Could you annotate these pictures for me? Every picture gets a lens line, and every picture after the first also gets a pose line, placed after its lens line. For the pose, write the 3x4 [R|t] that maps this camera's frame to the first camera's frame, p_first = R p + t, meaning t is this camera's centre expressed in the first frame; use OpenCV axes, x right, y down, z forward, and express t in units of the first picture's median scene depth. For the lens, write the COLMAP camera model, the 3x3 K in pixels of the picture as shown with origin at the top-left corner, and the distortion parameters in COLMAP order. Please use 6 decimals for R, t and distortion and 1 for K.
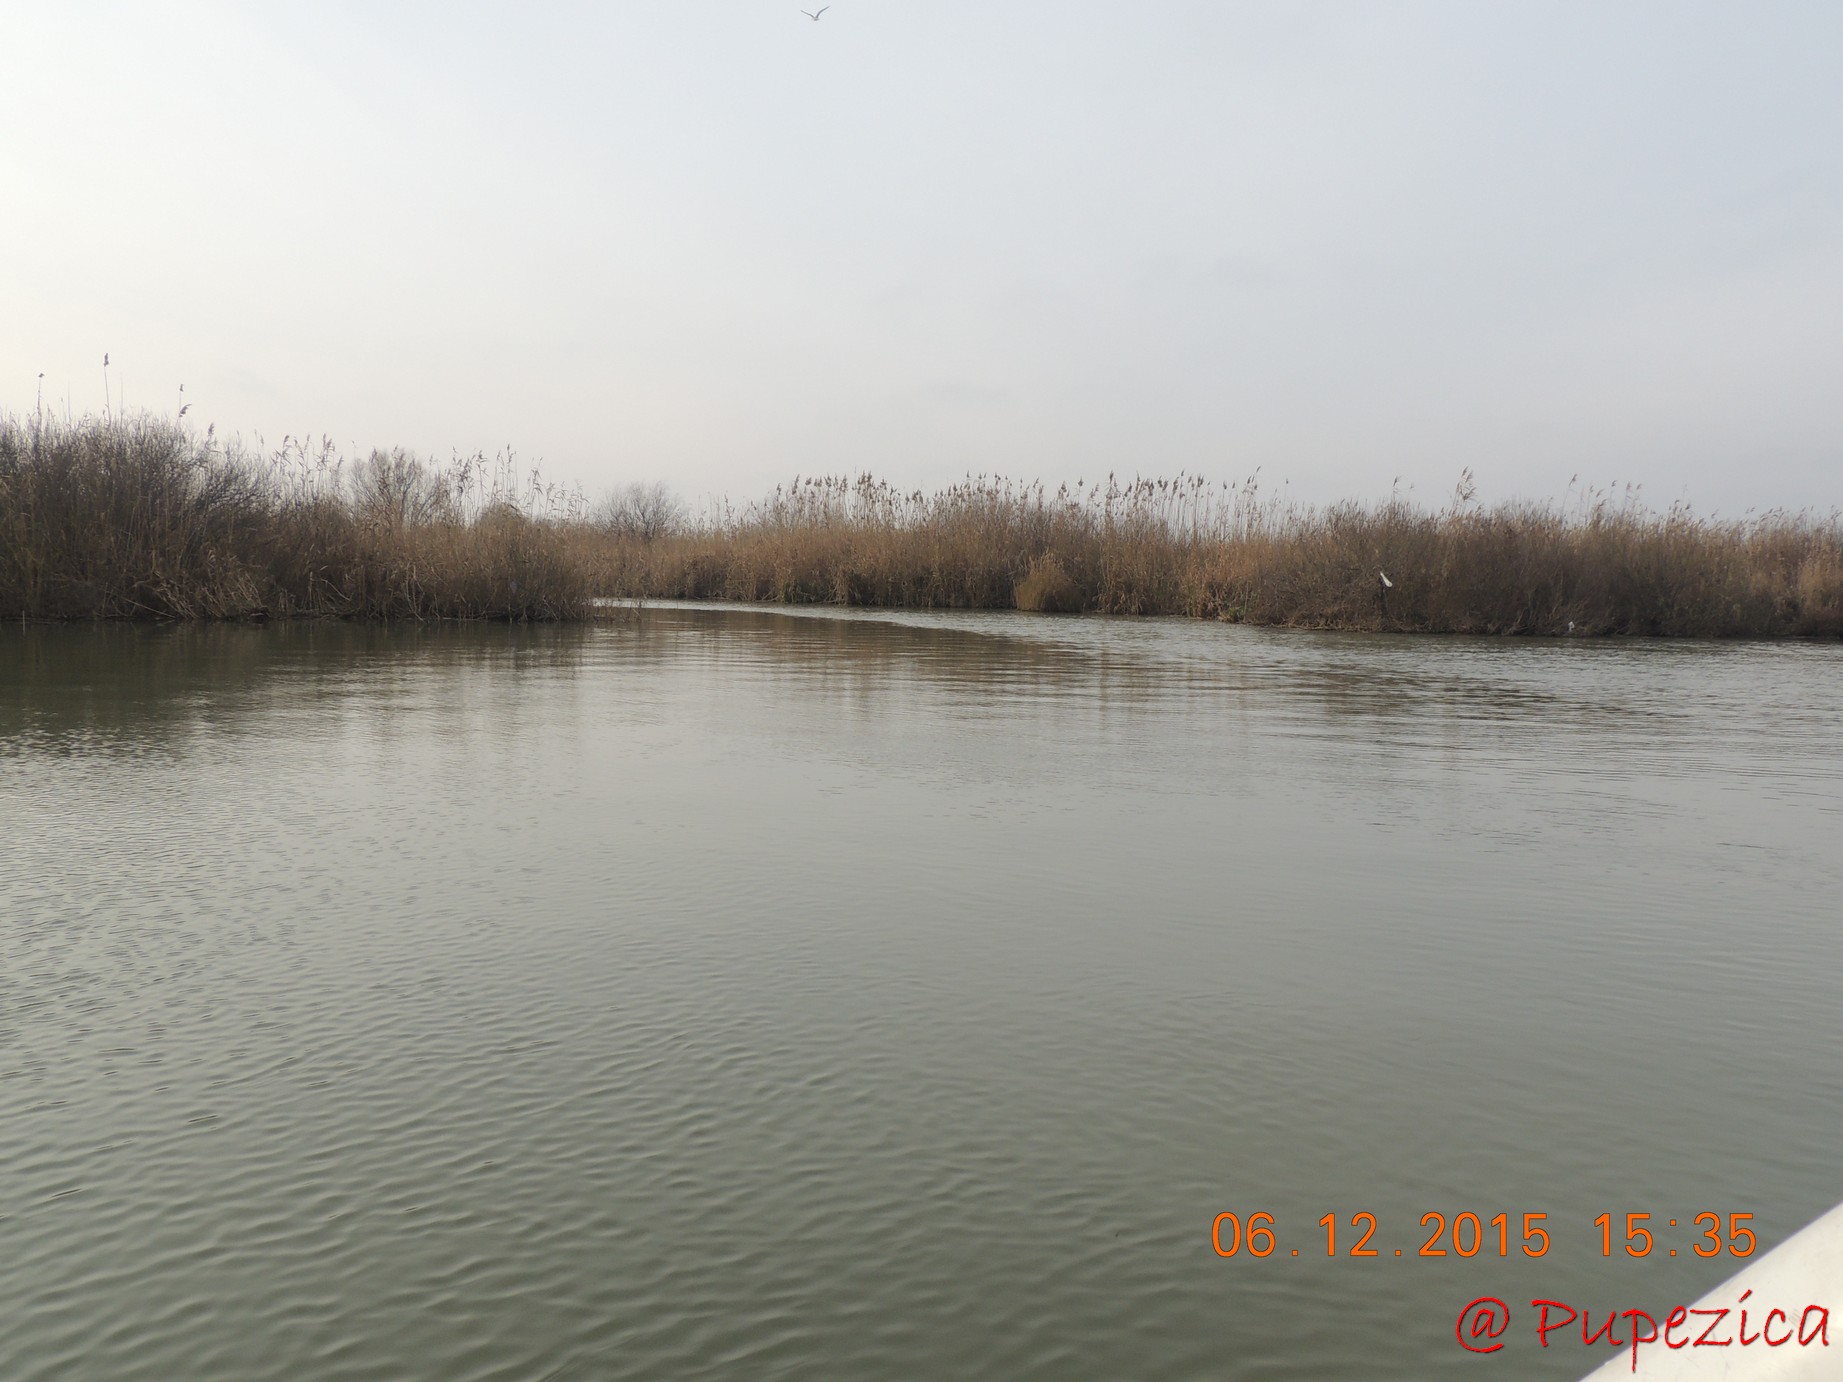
lens RADIAL K [[1870.6, 0, 921.5], [0, 1870.6, 691.0], [0, 0, 1]] dist [0.182829, -0.003898]
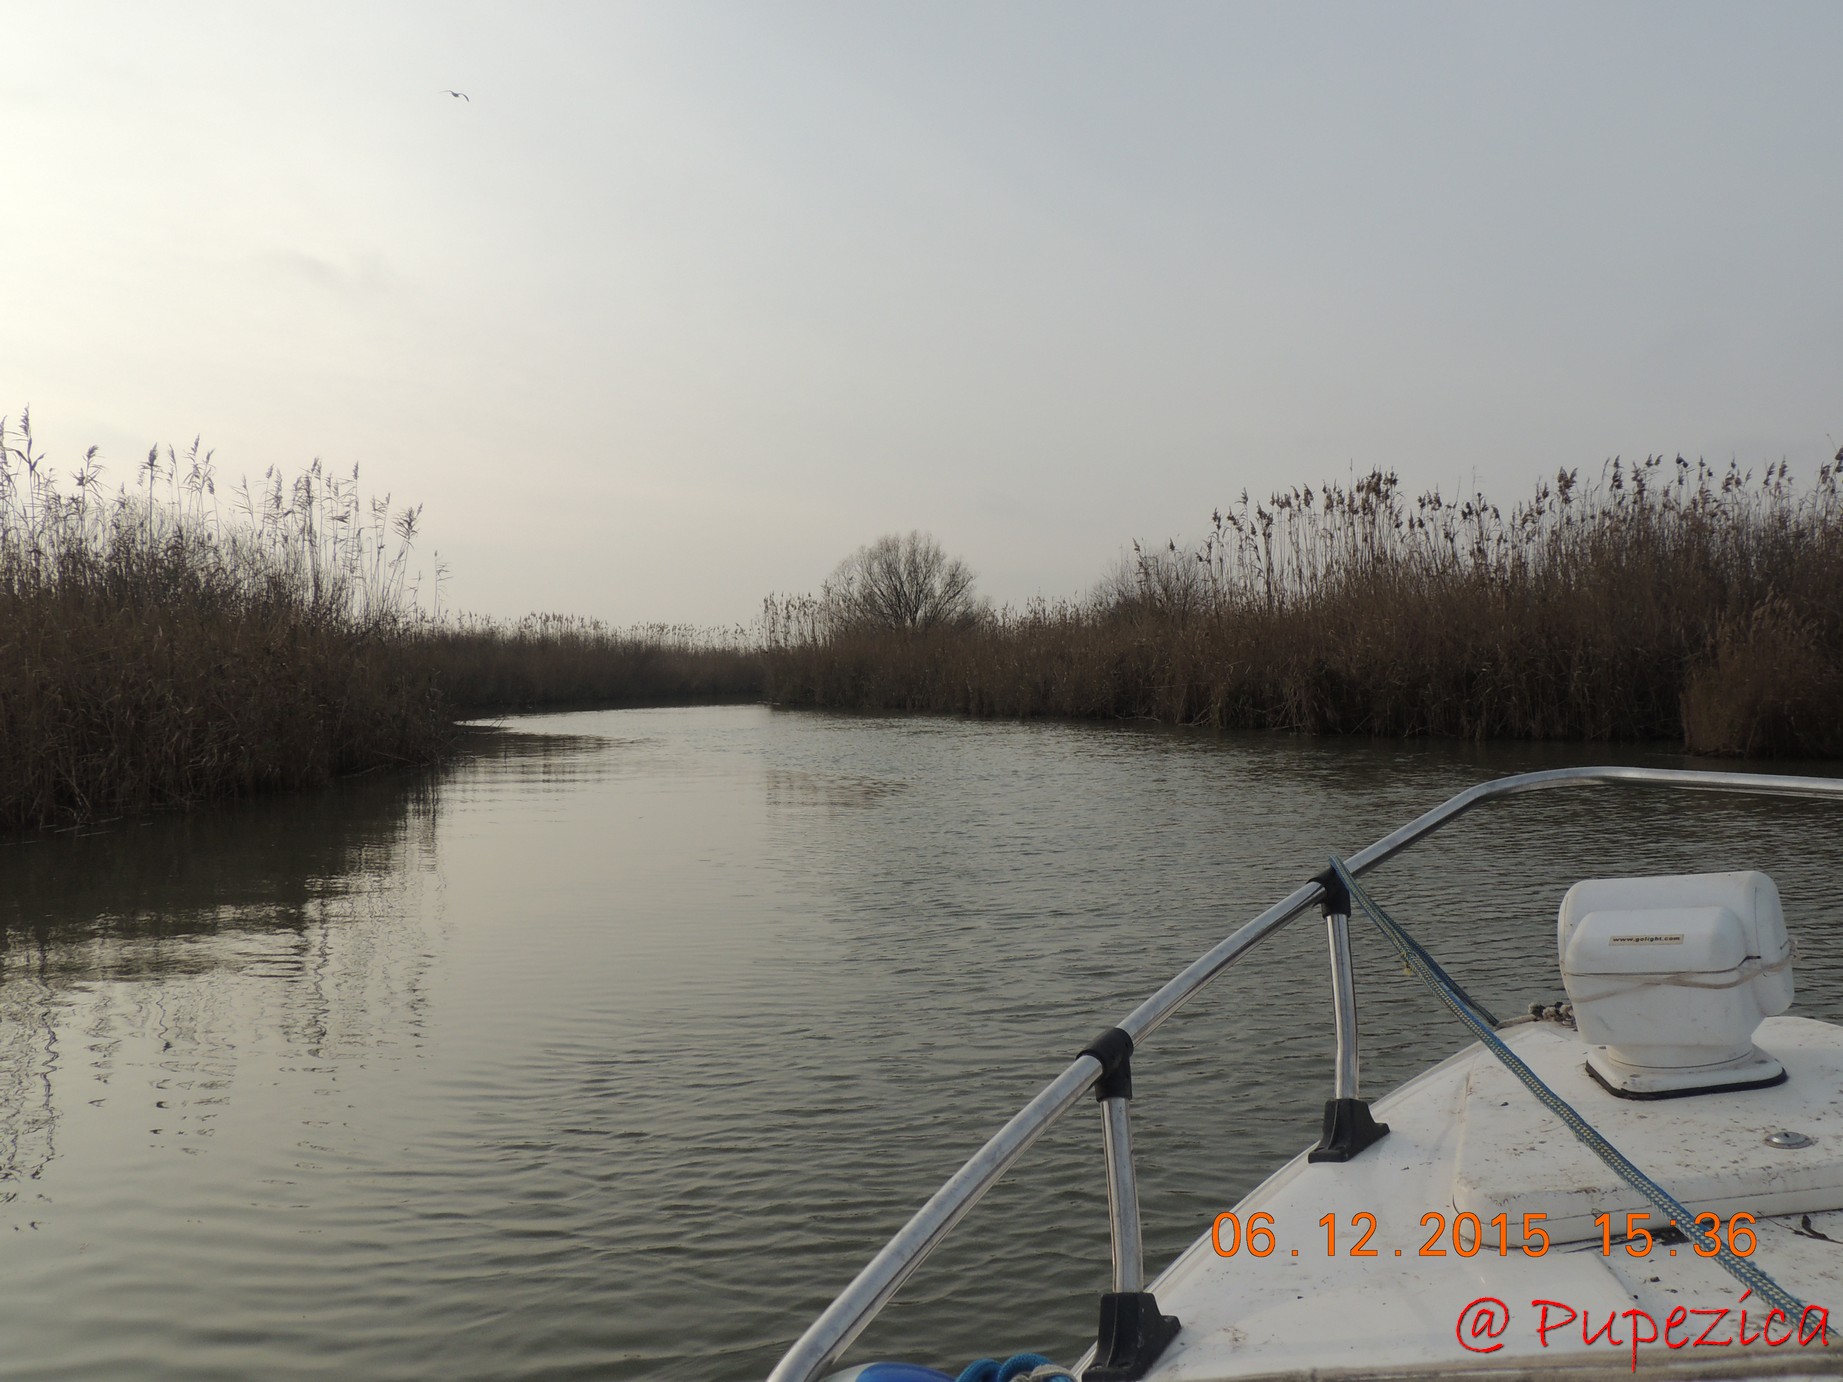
lens RADIAL K [[1870.6, 0, 921.5], [0, 1870.6, 691.0], [0, 0, 1]] dist [0.182829, -0.003898]
pose [[0.926119, -0.028168, -0.376179, 0.052236], [0.008520, 0.998516, -0.053794, -0.033901], [0.377136, 0.046615, 0.924984, 0.539686]]
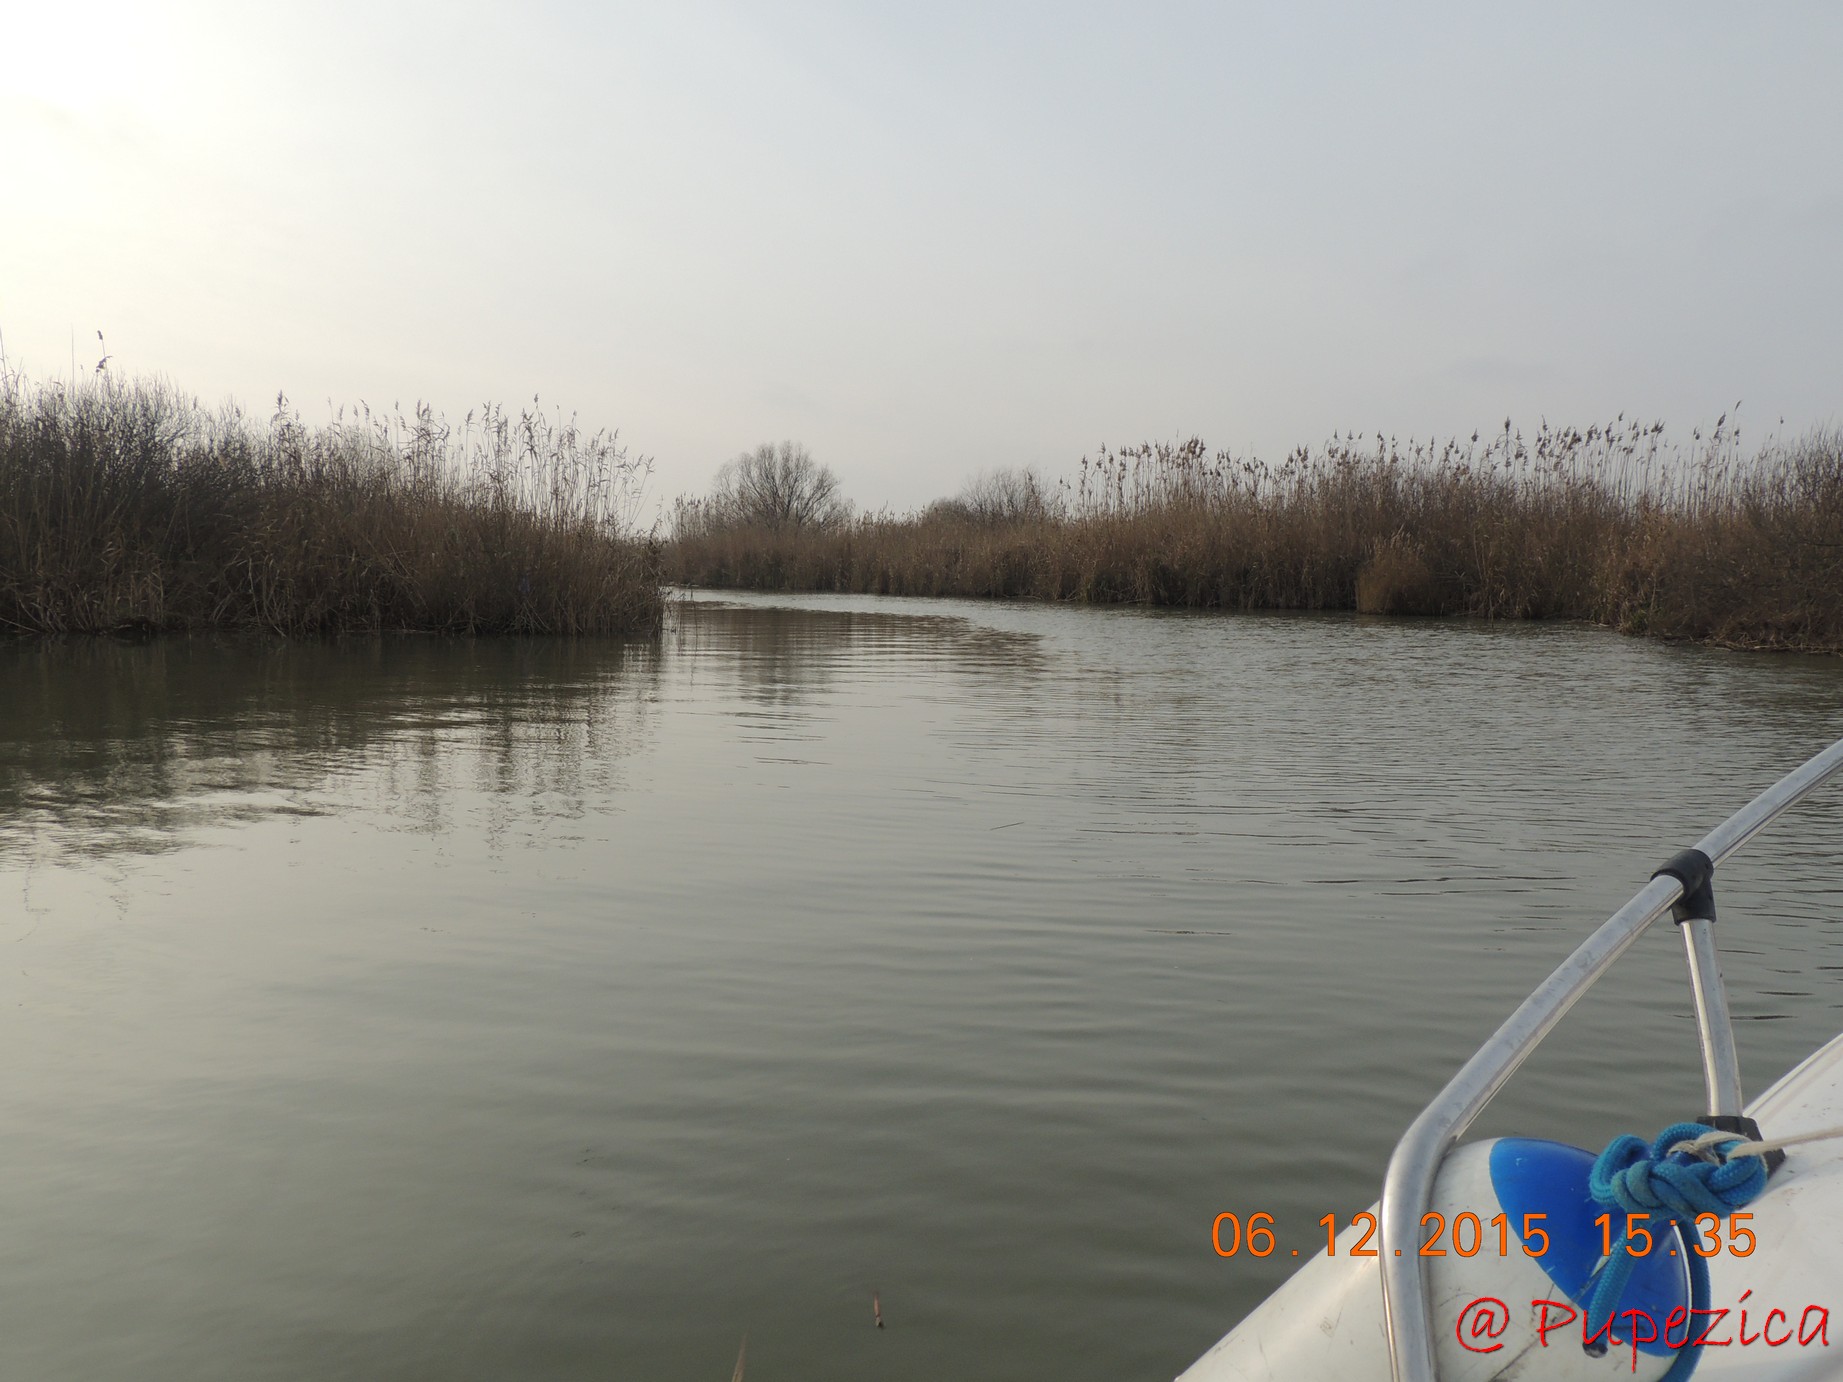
lens RADIAL K [[1870.6, 0, 921.5], [0, 1870.6, 691.0], [0, 0, 1]] dist [0.182829, -0.003898]
pose [[0.963778, 0.009839, -0.266523, 0.079914], [-0.009510, 0.999952, 0.002527, -0.012576], [0.266535, 0.000099, 0.963825, 0.238835]]
